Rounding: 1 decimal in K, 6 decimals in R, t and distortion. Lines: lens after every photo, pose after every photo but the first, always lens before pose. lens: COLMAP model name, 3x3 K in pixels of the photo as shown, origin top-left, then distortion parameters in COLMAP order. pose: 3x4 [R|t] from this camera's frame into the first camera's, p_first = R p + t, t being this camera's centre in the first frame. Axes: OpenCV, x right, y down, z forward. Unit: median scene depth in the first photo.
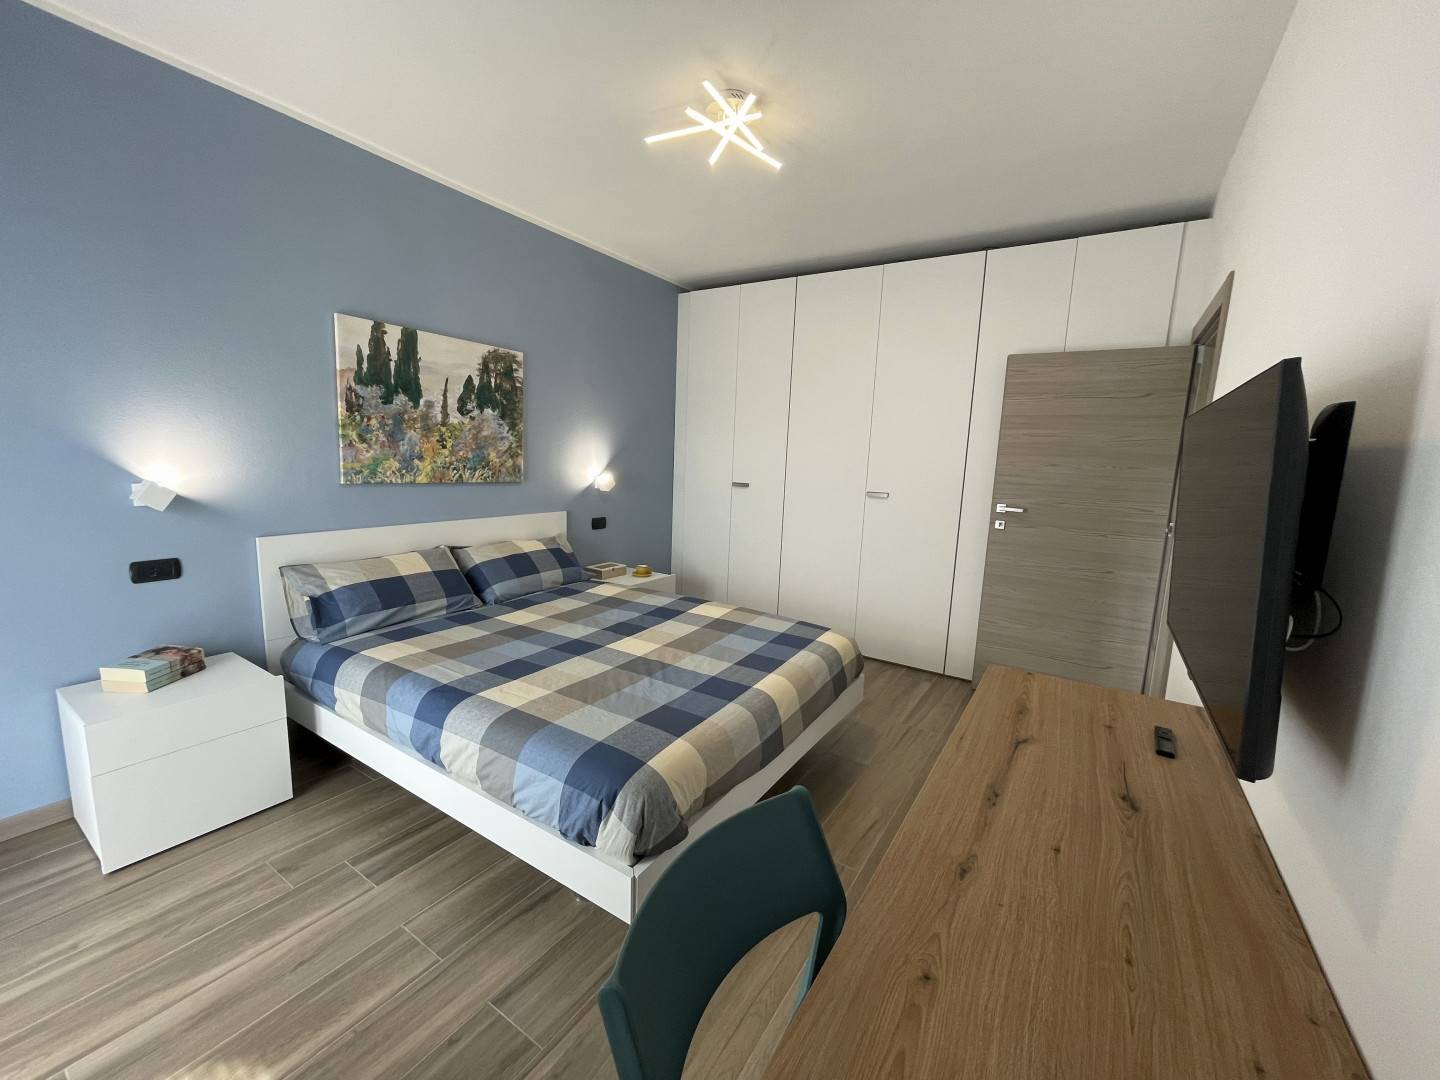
lens RADIAL K [[579.5, 0, 714.2], [0, 579.5, 538.1], [0, 0, 1]] dist [-0.002333, 0.001085]
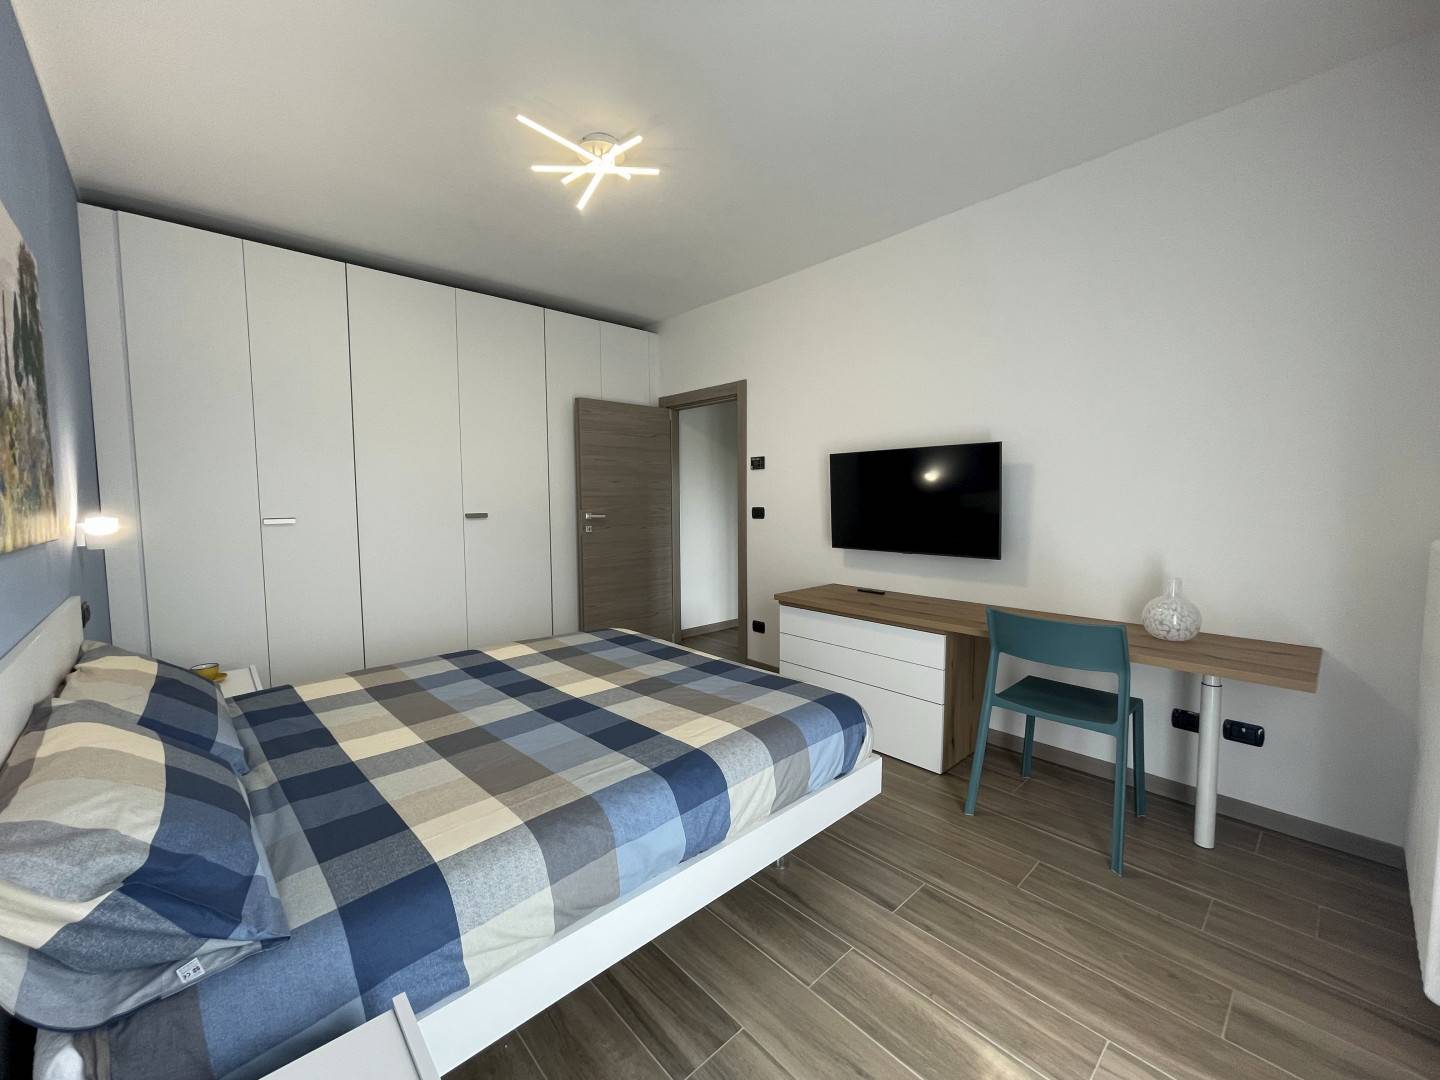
lens RADIAL K [[579.5, 0, 719.7], [0, 579.5, 537.2], [0, 0, 1]] dist [-0.002333, 0.001085]
pose [[0.246775, -0.109112, 0.962911, -0.769580], [0.153740, 0.985465, 0.072267, -0.061621], [-0.956800, 0.130204, 0.259963, 0.453575]]
